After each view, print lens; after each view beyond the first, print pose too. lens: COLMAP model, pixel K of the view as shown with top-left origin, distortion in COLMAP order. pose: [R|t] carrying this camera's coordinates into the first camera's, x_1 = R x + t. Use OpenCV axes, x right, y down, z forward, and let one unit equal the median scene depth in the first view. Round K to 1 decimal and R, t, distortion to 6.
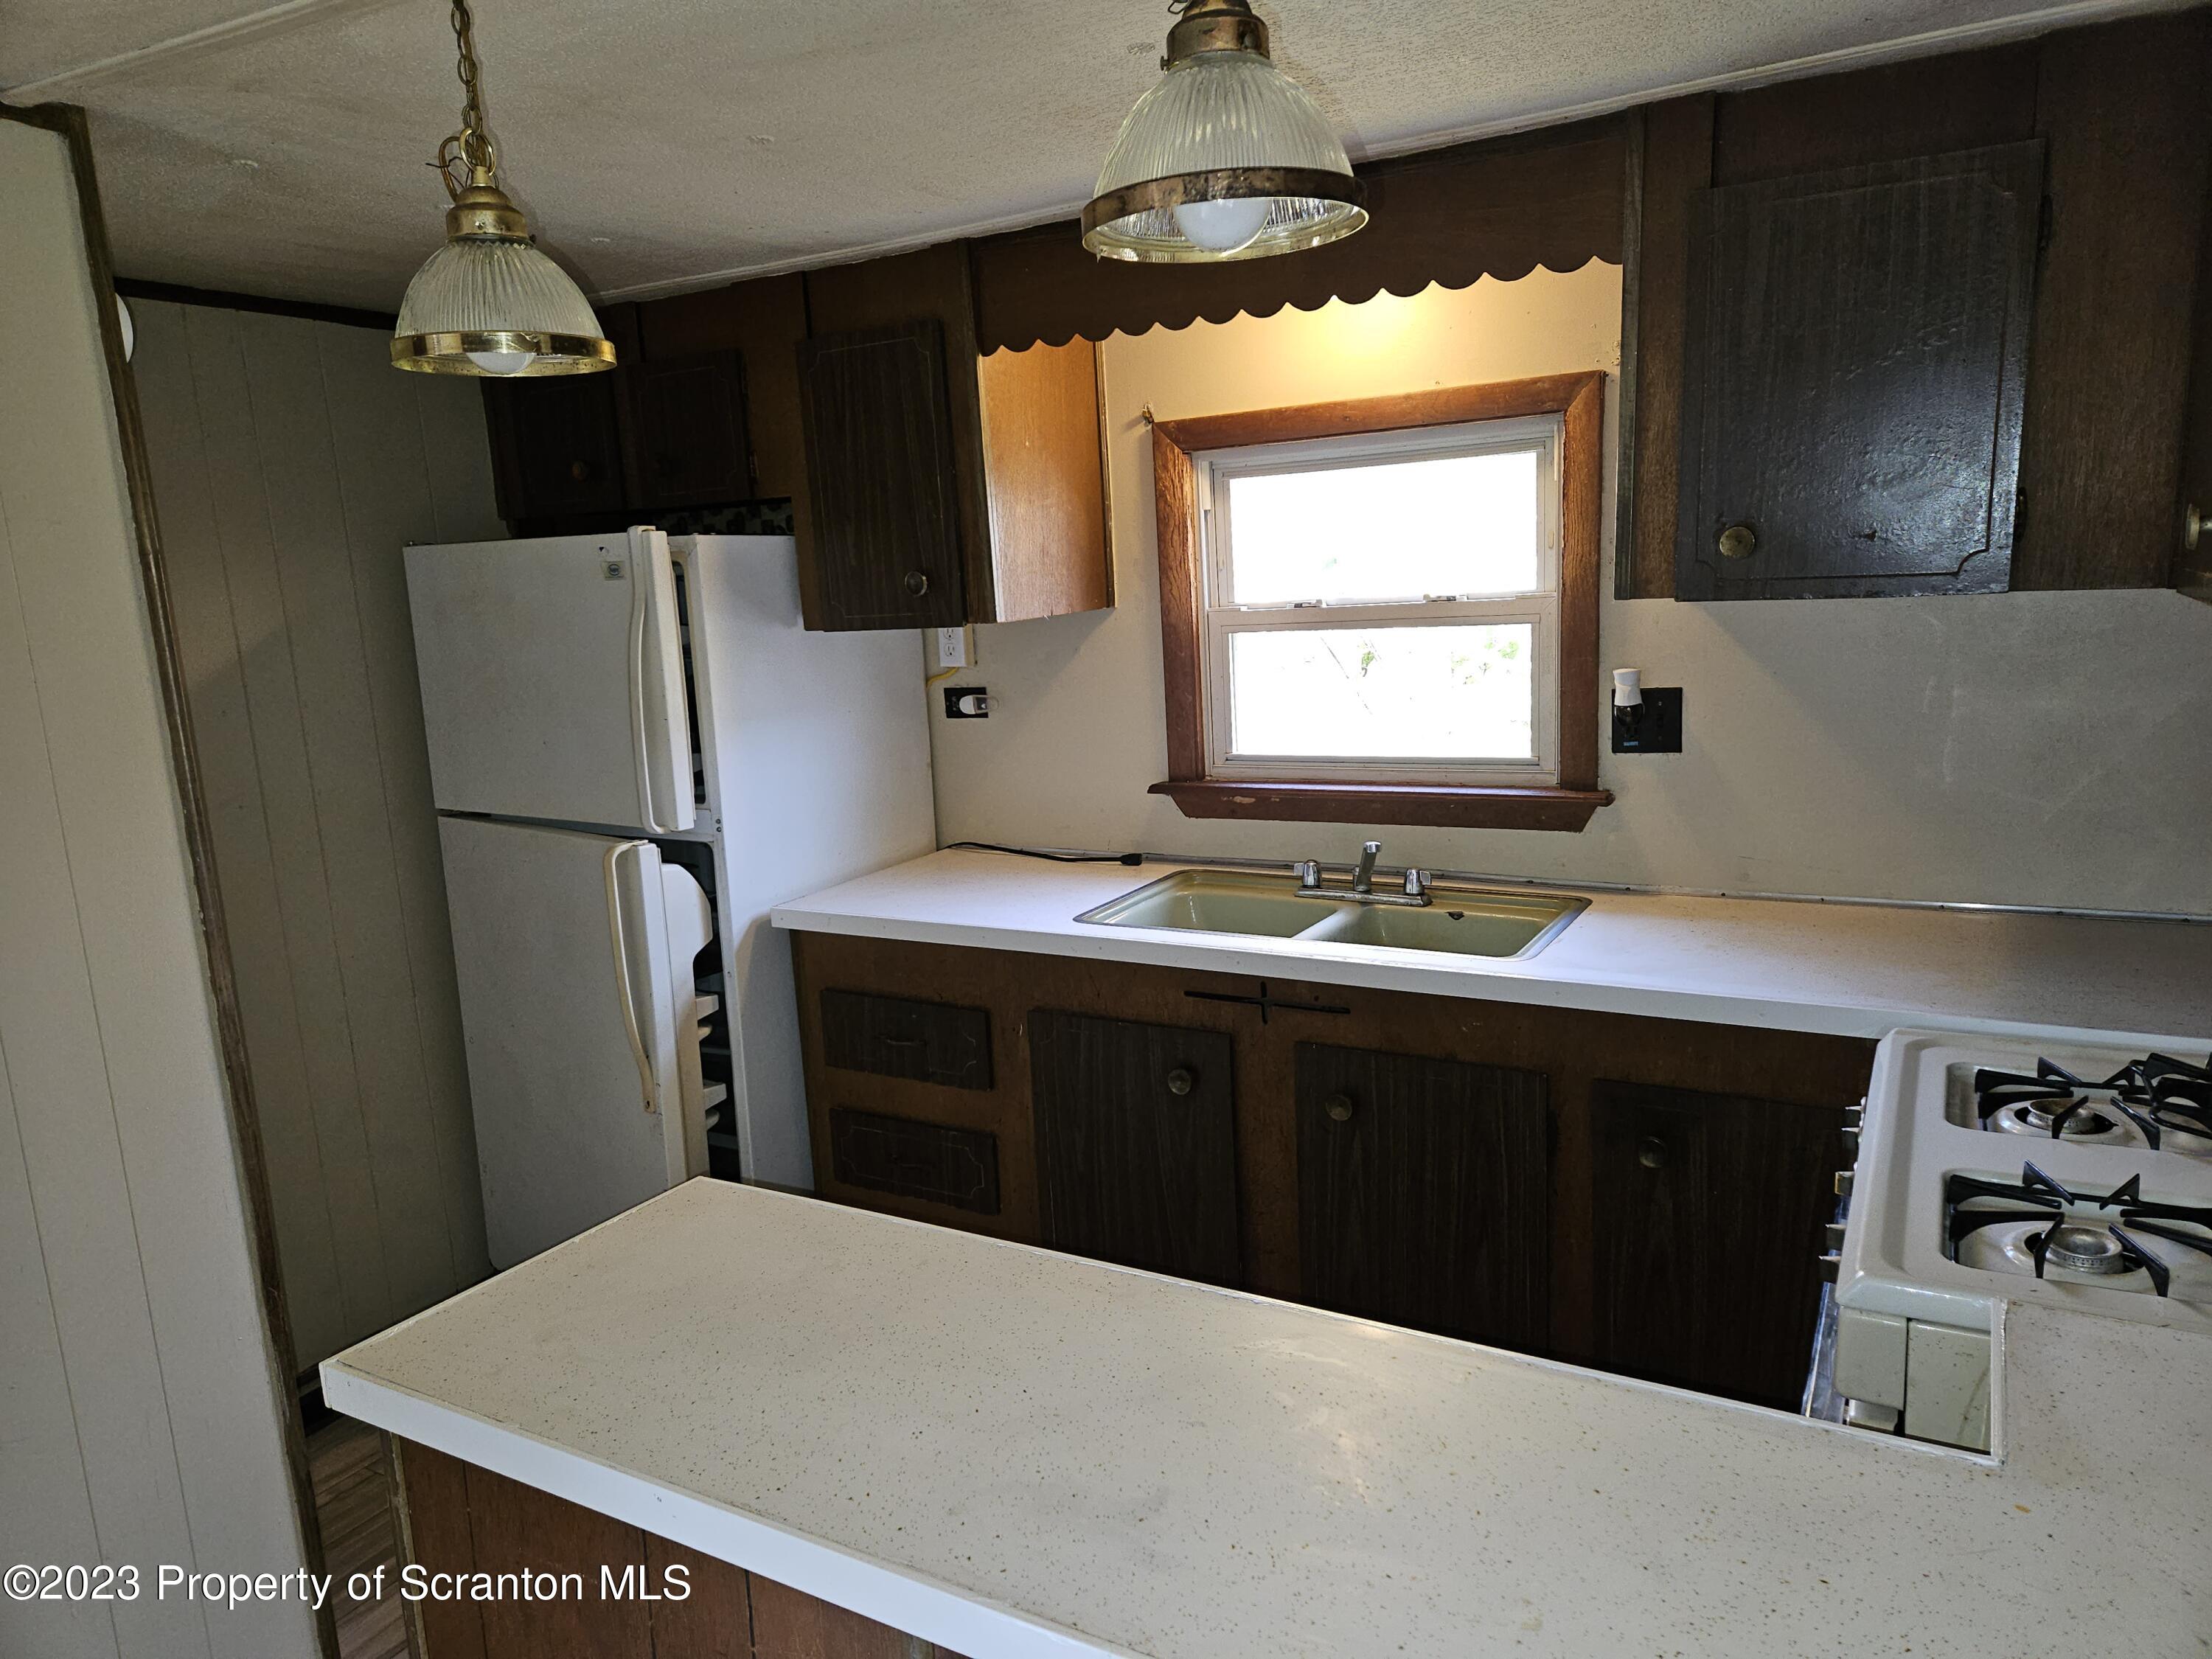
lens RADIAL K [[1466.7, 0, 1107.2], [0, 1466.7, 848.9], [0, 0, 1]] dist [0.094824, -0.071667]
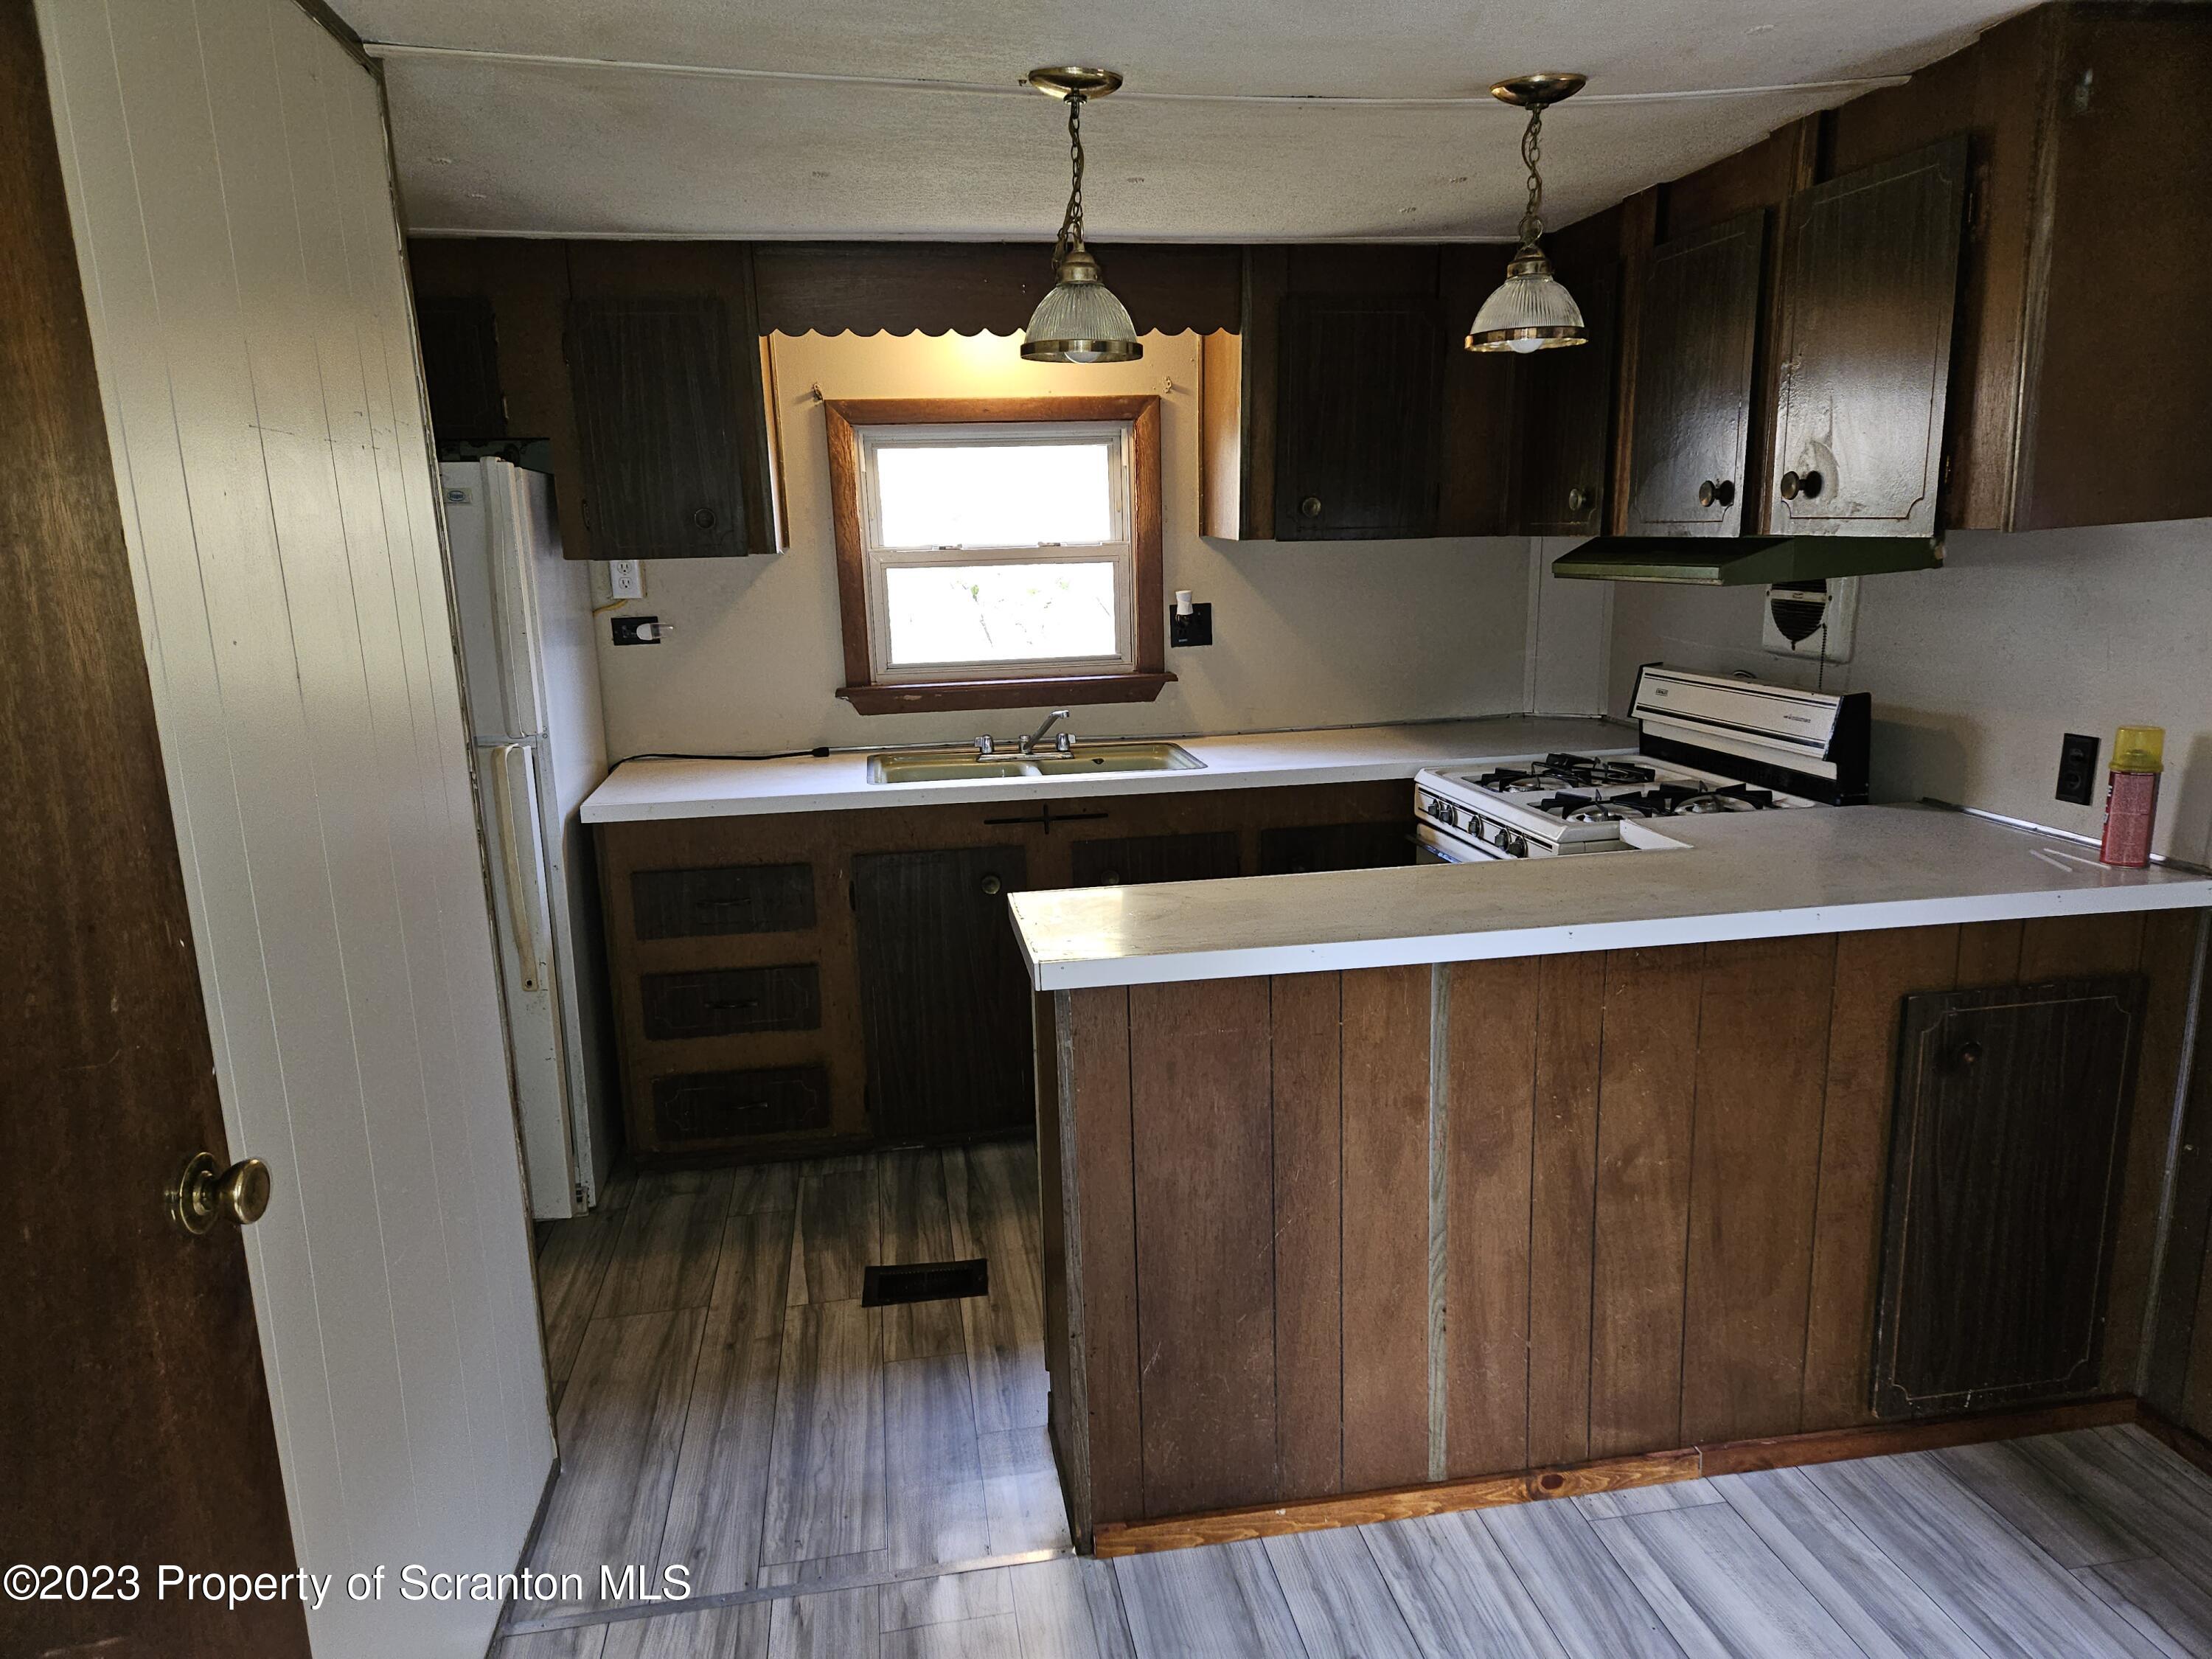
lens RADIAL K [[1466.7, 0, 1107.2], [0, 1466.7, 848.9], [0, 0, 1]] dist [0.094824, -0.071667]
pose [[0.781829, -0.105600, 0.614486, -0.628365], [0.103389, 0.993866, 0.039252, 0.071556], [-0.614862, 0.032843, 0.787951, -0.141044]]
